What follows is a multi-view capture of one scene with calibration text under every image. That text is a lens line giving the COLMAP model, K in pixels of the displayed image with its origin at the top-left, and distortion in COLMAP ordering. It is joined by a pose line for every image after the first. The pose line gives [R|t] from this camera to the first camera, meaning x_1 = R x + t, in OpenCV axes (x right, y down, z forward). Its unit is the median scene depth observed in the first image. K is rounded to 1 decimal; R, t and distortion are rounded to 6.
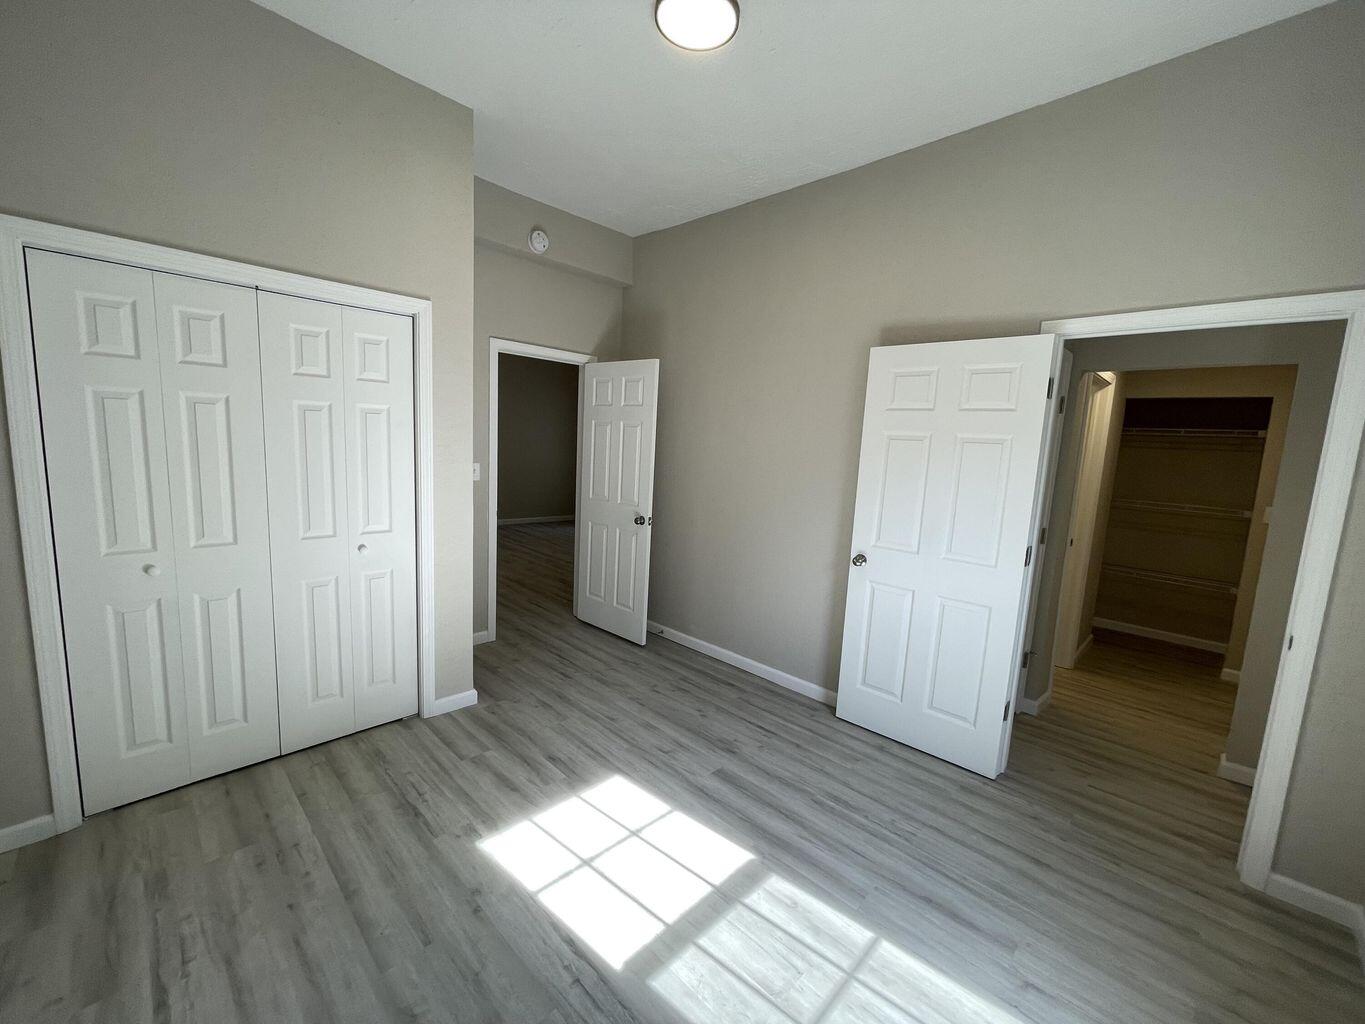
lens RADIAL K [[547.9, 0, 677.8], [0, 547.9, 512.0], [0, 0, 1]] dist [-0.002173, 0.000483]
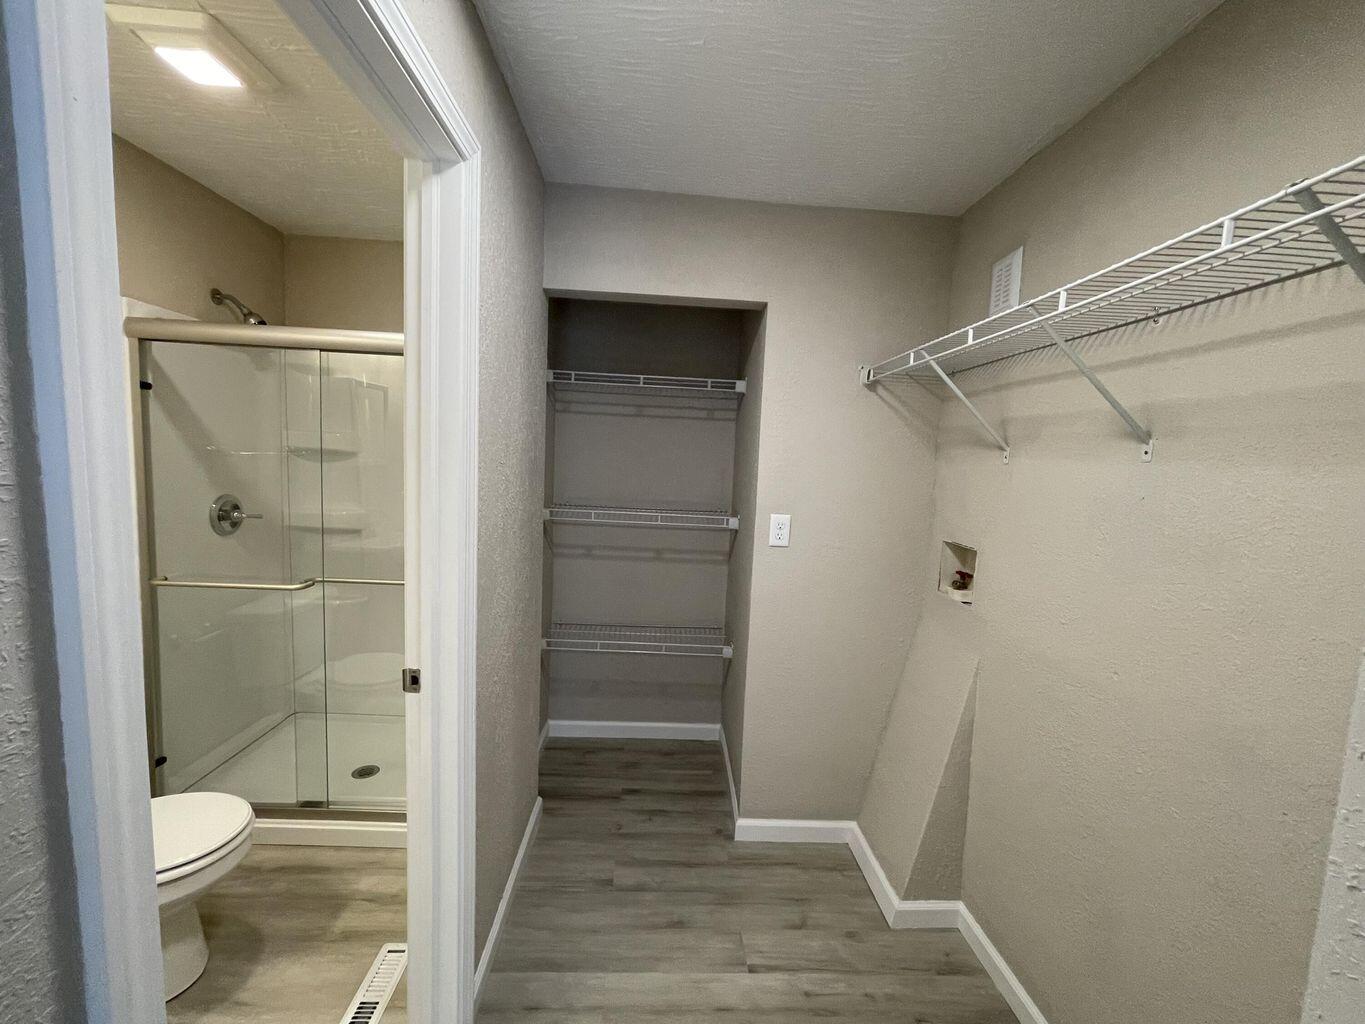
lens RADIAL K [[547.9, 0, 679.4], [0, 547.9, 511.2], [0, 0, 1]] dist [-0.002173, 0.000483]
pose [[0.673388, -0.090319, 0.733752, 0.568821], [0.082856, 0.995476, 0.046495, -0.042402], [-0.734632, 0.029486, 0.677825, 0.644317]]
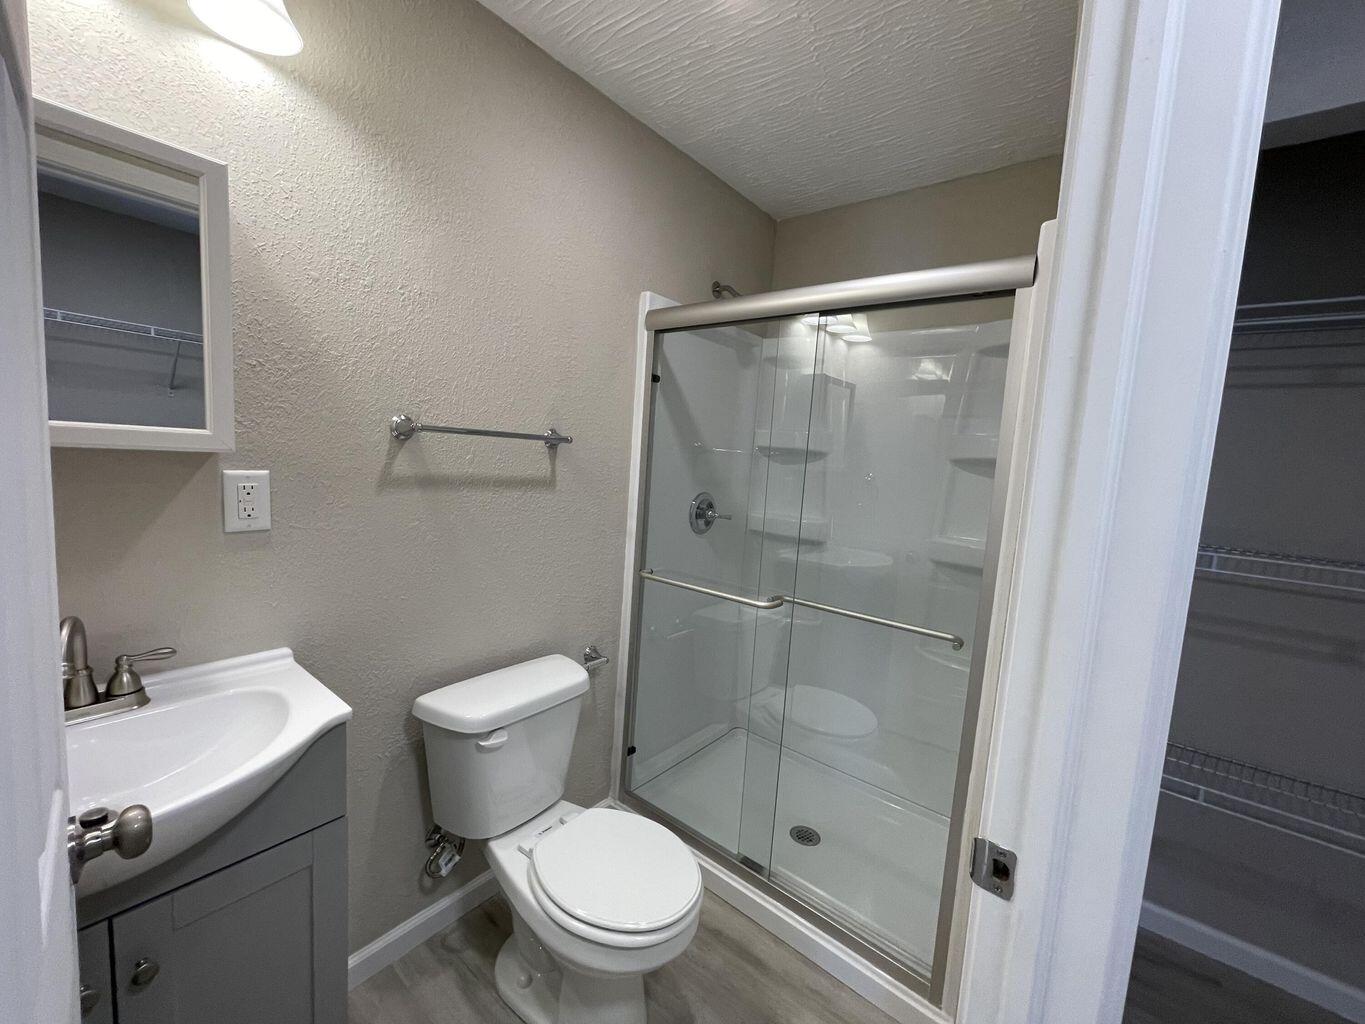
lens RADIAL K [[547.9, 0, 683.1], [0, 547.9, 510.4], [0, 0, 1]] dist [-0.002173, 0.000483]
pose [[0.992398, 0.003319, 0.123029, 0.580442], [-0.000662, 0.999766, -0.021630, -0.041632], [-0.123072, 0.021384, 0.992167, 0.828877]]
